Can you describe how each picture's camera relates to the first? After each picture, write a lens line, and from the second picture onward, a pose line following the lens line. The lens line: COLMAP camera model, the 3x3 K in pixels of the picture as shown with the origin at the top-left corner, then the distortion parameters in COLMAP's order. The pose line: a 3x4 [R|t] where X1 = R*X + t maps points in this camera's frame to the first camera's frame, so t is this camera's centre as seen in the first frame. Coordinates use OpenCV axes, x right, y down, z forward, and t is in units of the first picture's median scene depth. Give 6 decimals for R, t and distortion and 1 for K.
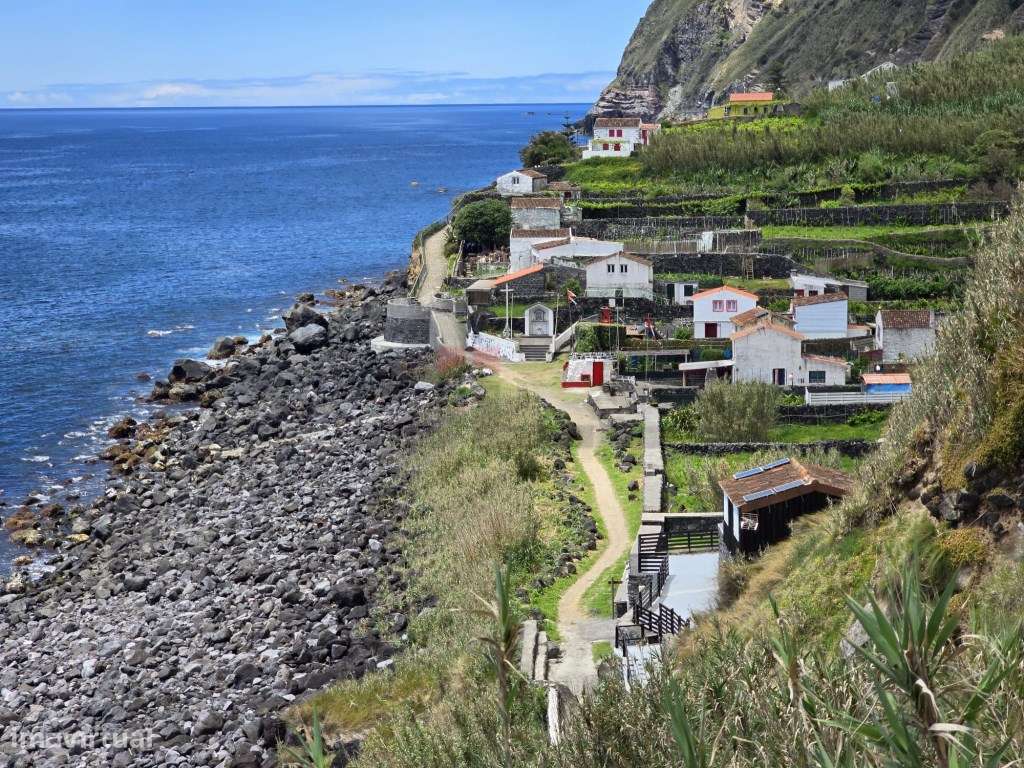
lens RADIAL K [[984.7, 0, 512.0], [0, 984.7, 384.0], [0, 0, 1]] dist [0.014012, -0.027999]
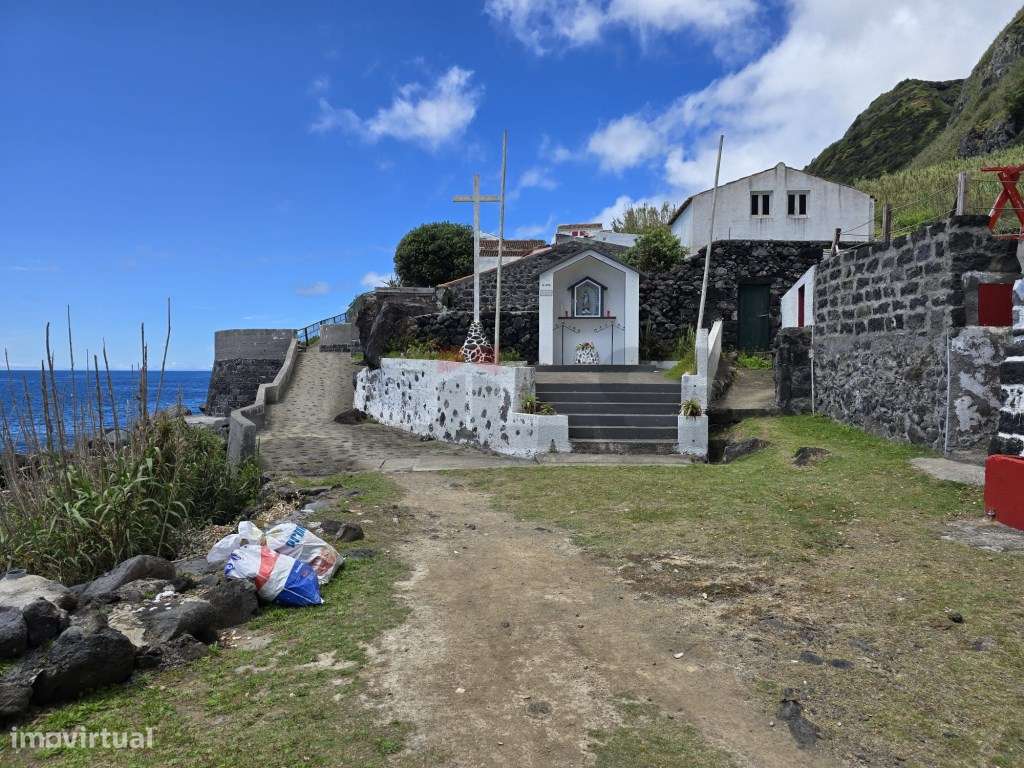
lens RADIAL K [[984.7, 0, 512.0], [0, 984.7, 384.0], [0, 0, 1]] dist [0.014012, -0.027999]
pose [[0.999250, 0.007374, 0.038019, -0.005411], [-0.003520, 0.994937, -0.100441, -0.015246], [-0.038567, 0.100232, 0.994216, 0.711237]]
